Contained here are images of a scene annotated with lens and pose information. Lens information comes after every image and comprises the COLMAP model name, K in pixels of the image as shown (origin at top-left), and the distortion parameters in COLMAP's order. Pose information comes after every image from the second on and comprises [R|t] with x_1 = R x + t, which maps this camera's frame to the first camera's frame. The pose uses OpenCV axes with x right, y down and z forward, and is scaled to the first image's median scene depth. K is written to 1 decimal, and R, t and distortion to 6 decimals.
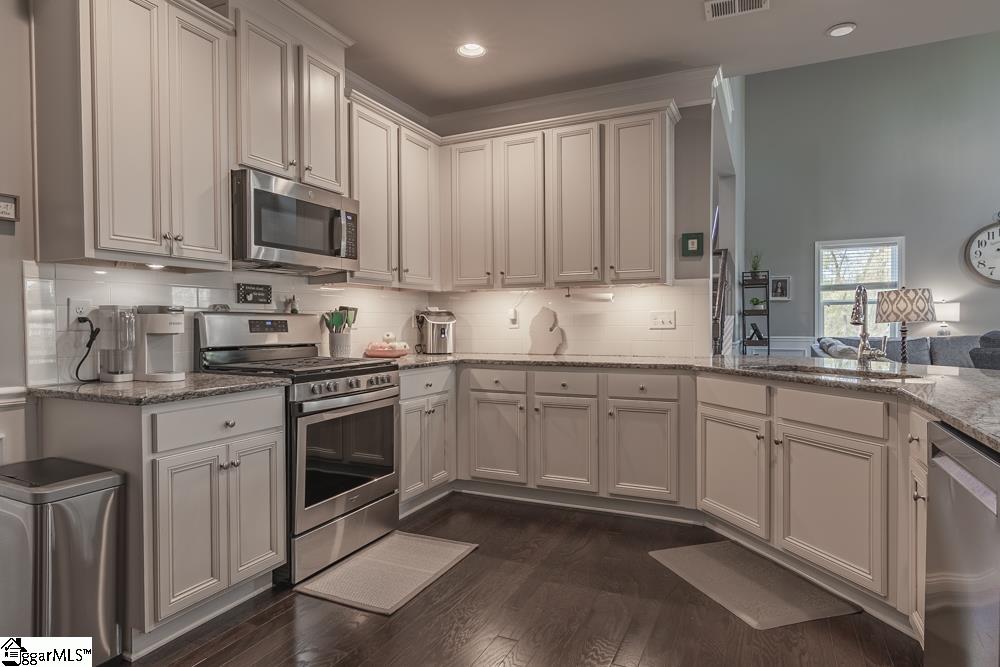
lens RADIAL K [[577.2, 0, 508.1], [0, 577.2, 330.0], [0, 0, 1]] dist [0.001990, 0.001253]
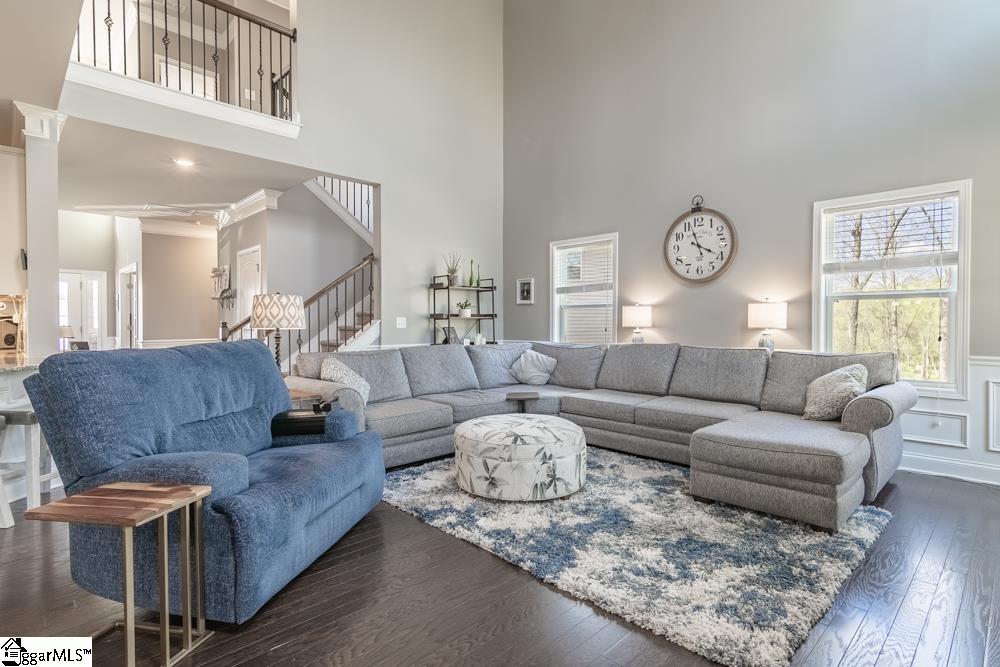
lens RADIAL K [[510.6, 0, 505.9], [0, 510.6, 329.7], [0, 0, 1]] dist [0.002246, 0.001445]
pose [[0.937131, 0.011787, -0.348779, 1.702117], [-0.011310, 0.999930, 0.003403, -0.022451], [0.348795, 0.000755, 0.937199, 0.404666]]
